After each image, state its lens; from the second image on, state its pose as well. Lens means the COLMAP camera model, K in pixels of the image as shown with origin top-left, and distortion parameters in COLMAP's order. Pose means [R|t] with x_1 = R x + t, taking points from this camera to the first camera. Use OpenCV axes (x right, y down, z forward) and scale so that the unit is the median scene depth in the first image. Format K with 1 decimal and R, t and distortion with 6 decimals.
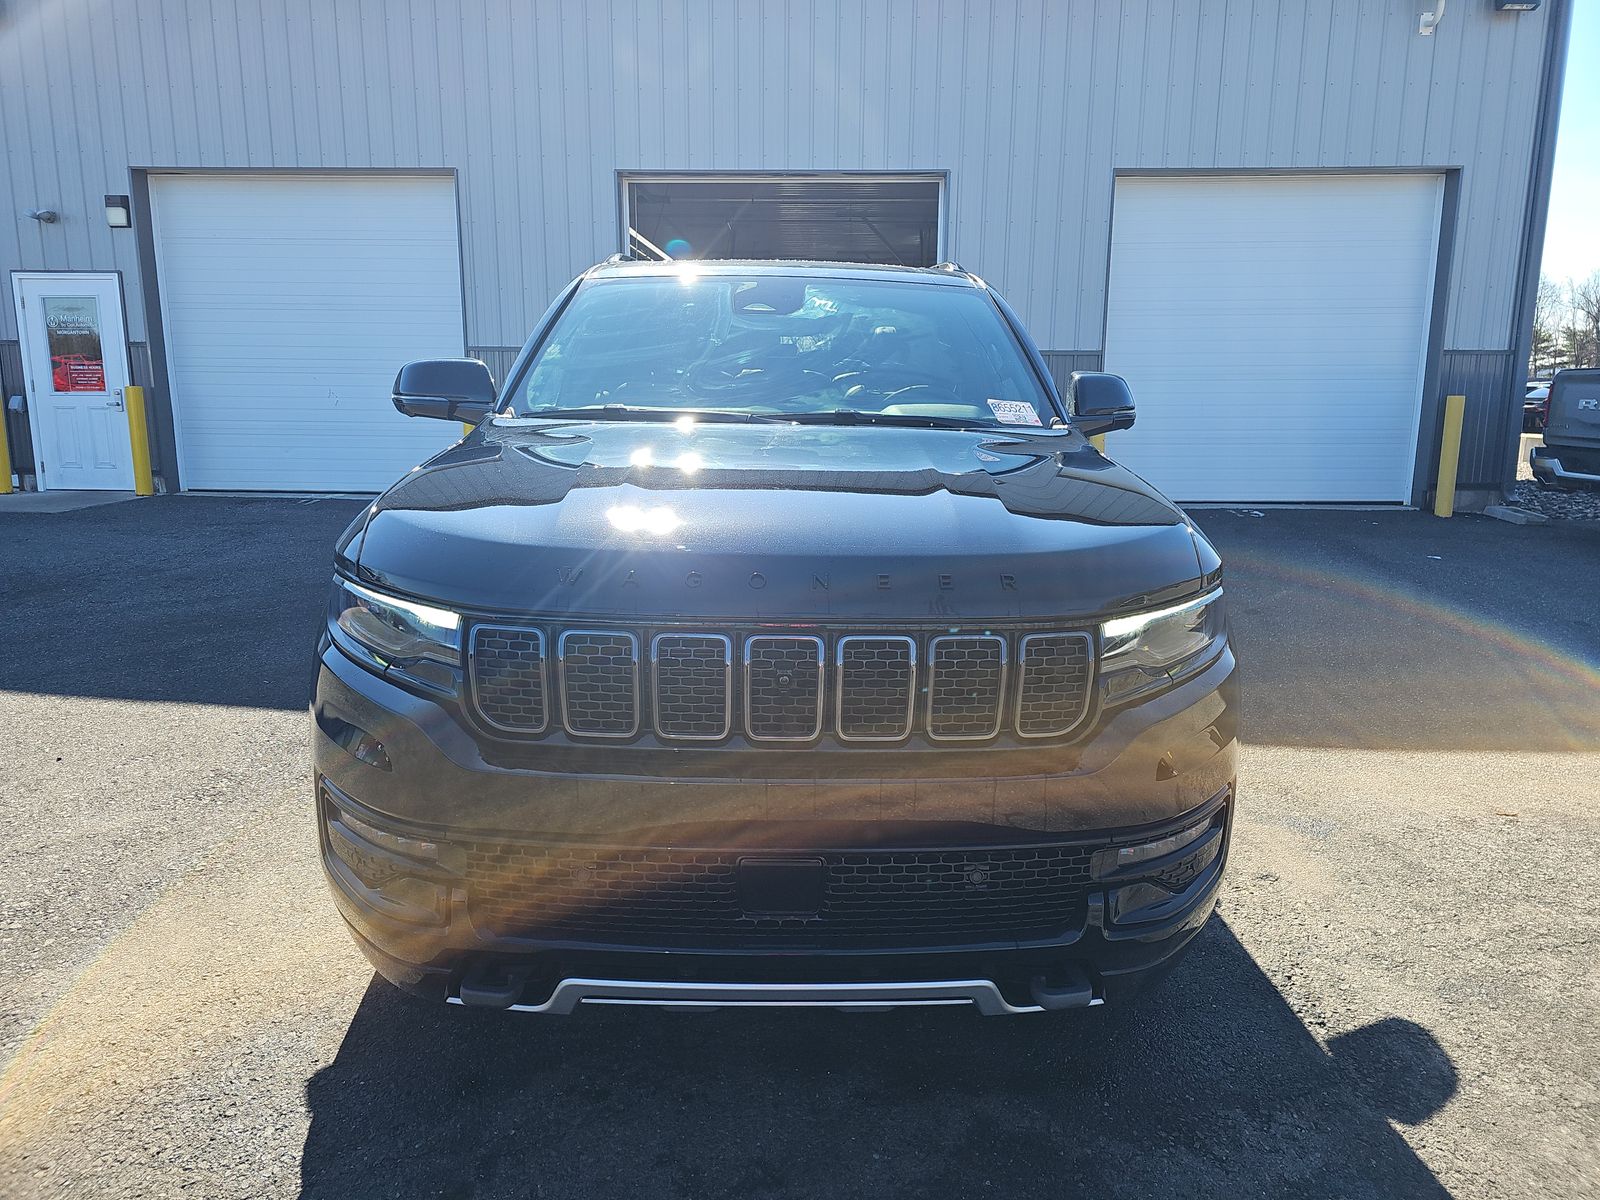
lens RADIAL K [[1002.2, 0, 800.0], [0, 1002.2, 600.0], [0, 0, 1]] dist [-0.007398, -0.003422]
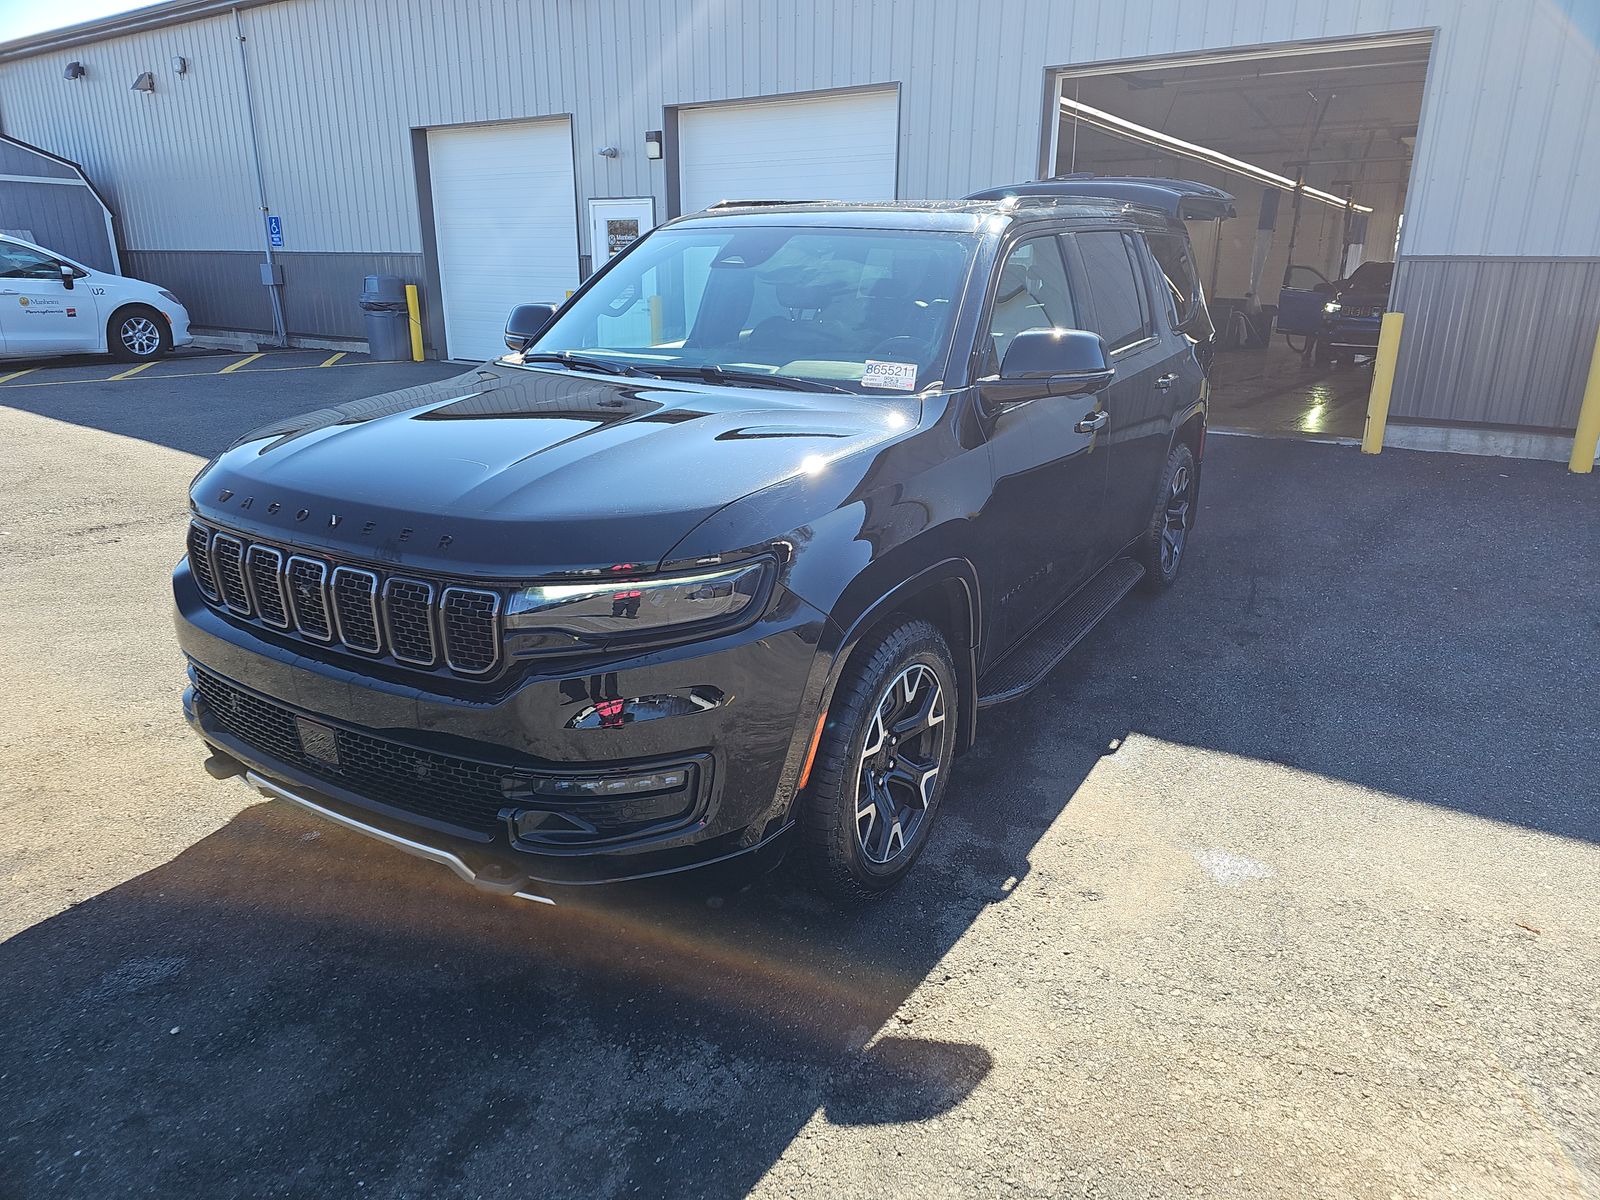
lens RADIAL K [[1002.2, 0, 800.0], [0, 1002.2, 600.0], [0, 0, 1]] dist [-0.007398, -0.003422]
pose [[0.854240, 0.151773, -0.497231, 0.168916], [-0.100789, 0.986639, 0.128002, -0.021999], [0.510015, -0.059229, 0.858124, 0.020999]]
